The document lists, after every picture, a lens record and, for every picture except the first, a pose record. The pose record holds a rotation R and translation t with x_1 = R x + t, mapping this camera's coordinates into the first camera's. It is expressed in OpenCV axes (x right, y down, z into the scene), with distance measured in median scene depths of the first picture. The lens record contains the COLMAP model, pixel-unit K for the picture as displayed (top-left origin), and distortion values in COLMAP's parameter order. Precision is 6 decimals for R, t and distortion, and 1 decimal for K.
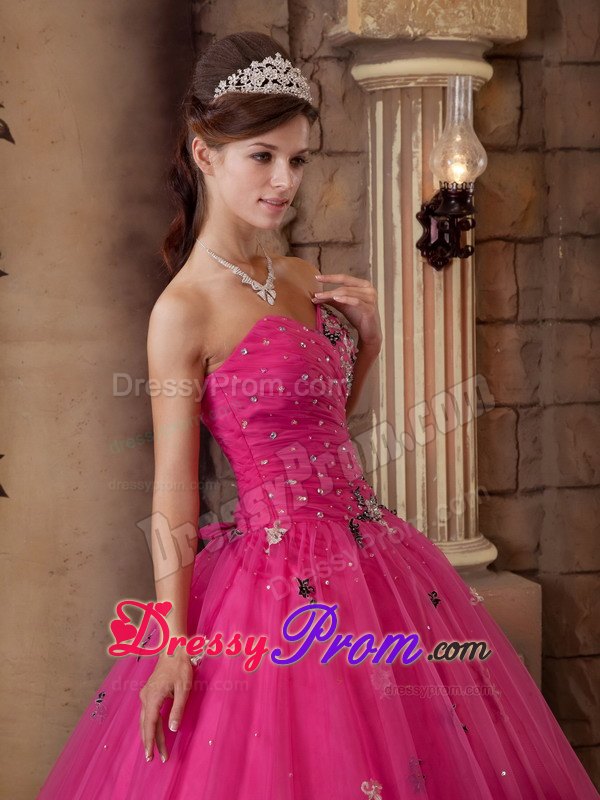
lens RADIAL K [[1586.7, 0, 280.5], [0, 1586.7, 396.7], [0, 0, 1]] dist [0.261441, 0.000000]
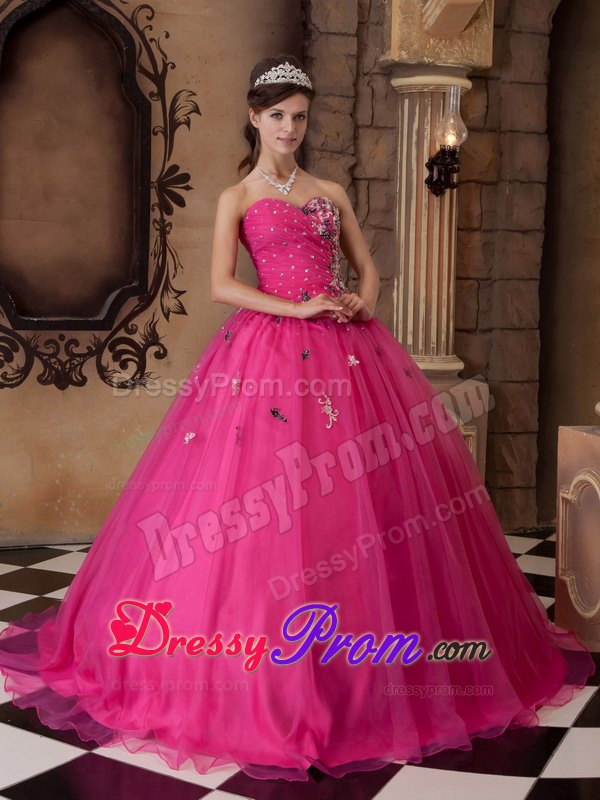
lens RADIAL K [[1087.7, 0, 275.3], [0, 1087.7, 303.8], [0, 0, 1]] dist [0.059013, 0.000000]
pose [[0.998609, 0.040559, -0.033703, -0.032312], [-0.040800, 0.999146, -0.006502, 0.052687], [0.033411, 0.007868, 0.999411, -0.193312]]
